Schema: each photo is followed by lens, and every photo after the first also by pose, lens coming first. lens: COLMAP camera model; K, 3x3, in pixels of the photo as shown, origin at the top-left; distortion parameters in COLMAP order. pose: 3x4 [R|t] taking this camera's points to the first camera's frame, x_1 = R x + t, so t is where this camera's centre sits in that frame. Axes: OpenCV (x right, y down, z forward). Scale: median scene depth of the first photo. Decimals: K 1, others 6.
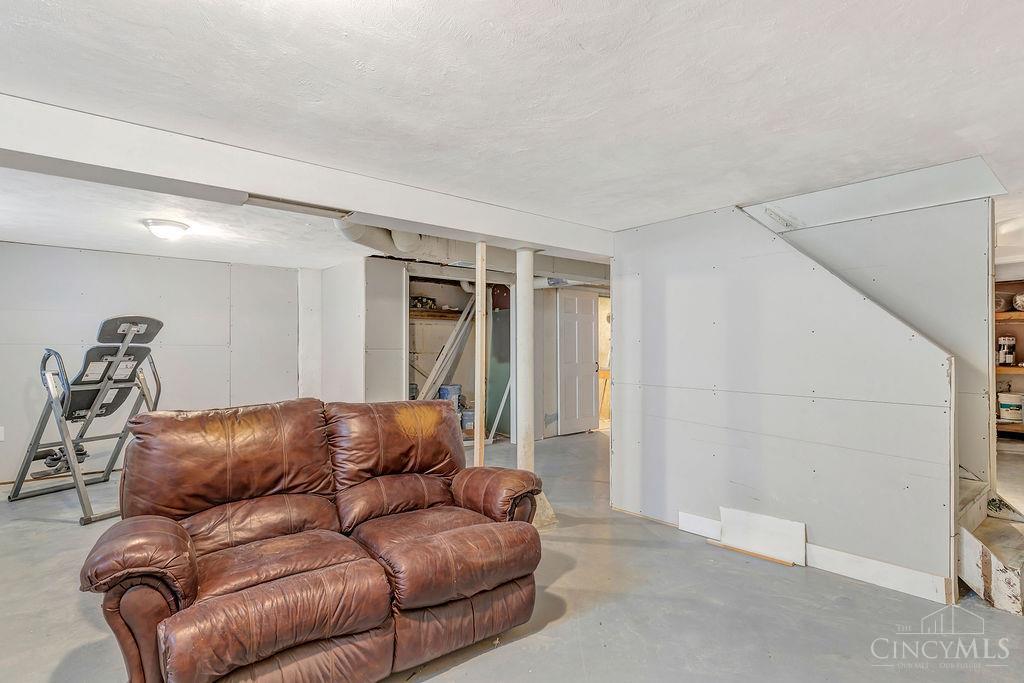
lens RADIAL K [[487.2, 0, 522.4], [0, 487.2, 342.8], [0, 0, 1]] dist [0.003048, 0.000304]
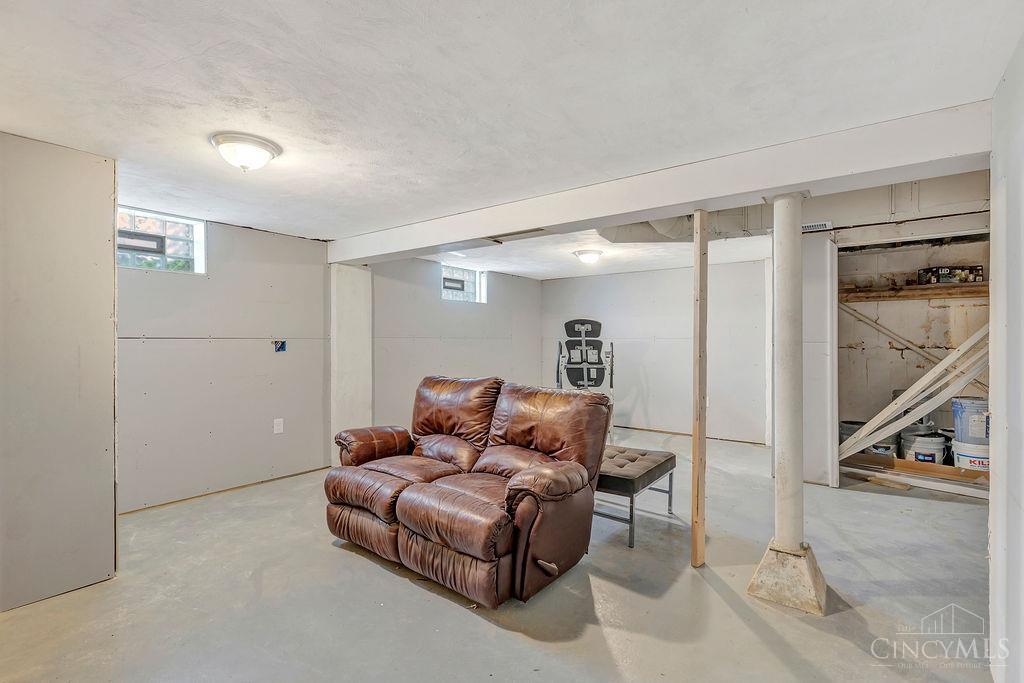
lens RADIAL K [[487.2, 0, 522.4], [0, 487.2, 342.8], [0, 0, 1]] dist [0.003048, 0.000304]
pose [[0.250316, 0.003554, -0.968158, 0.574695], [0.008961, 0.999942, 0.005987, 0.006369], [0.968123, -0.010174, 0.250270, 0.462477]]
